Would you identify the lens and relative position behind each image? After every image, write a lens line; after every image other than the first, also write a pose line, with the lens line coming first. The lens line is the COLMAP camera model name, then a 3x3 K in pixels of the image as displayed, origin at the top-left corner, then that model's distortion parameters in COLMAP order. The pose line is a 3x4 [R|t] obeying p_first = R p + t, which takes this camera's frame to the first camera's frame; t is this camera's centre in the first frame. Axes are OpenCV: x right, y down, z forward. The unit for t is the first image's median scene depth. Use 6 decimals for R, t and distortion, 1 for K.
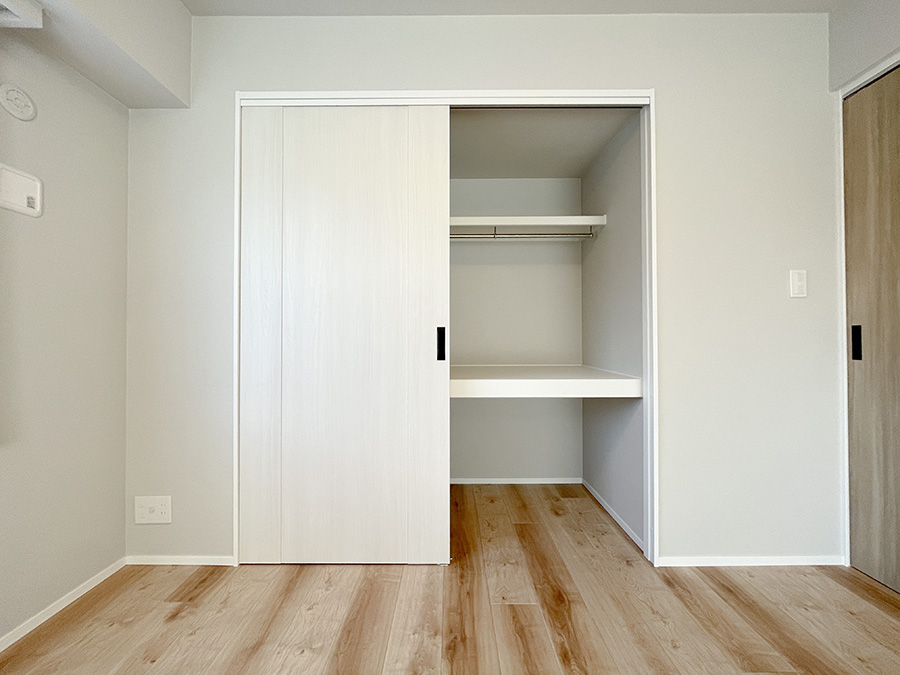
lens RADIAL K [[364.5, 0, 449.3], [0, 364.5, 331.5], [0, 0, 1]] dist [-0.012026, -0.000297]
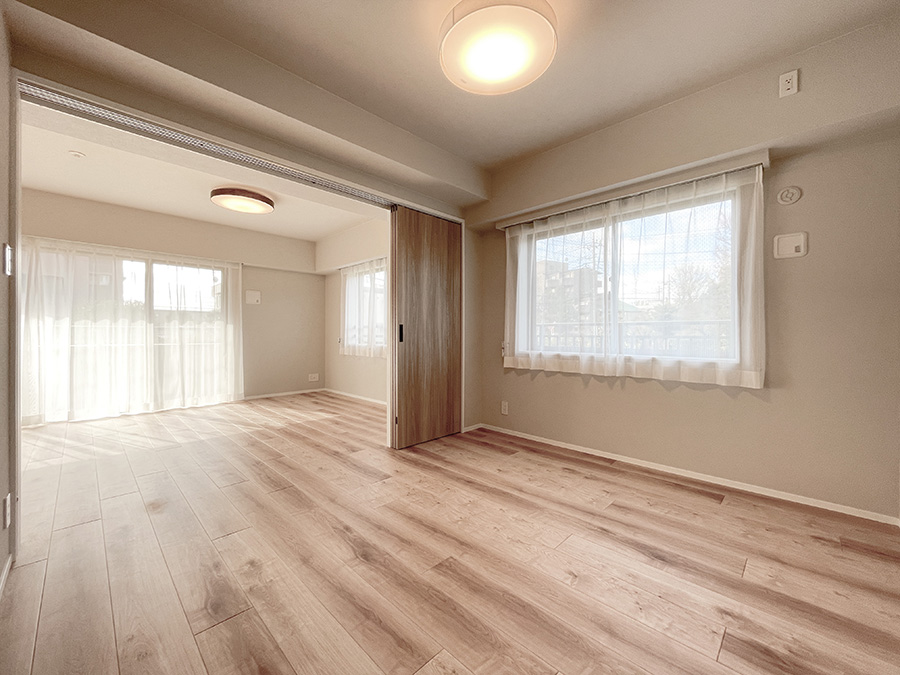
lens RADIAL K [[364.5, 0, 450.2], [0, 364.5, 334.8], [0, 0, 1]] dist [-0.012026, -0.000297]
pose [[-0.698807, 0.007692, -0.715269, 1.485229], [0.013445, 0.999907, -0.002383, 0.031252], [0.715184, -0.011282, -0.698845, 1.258767]]
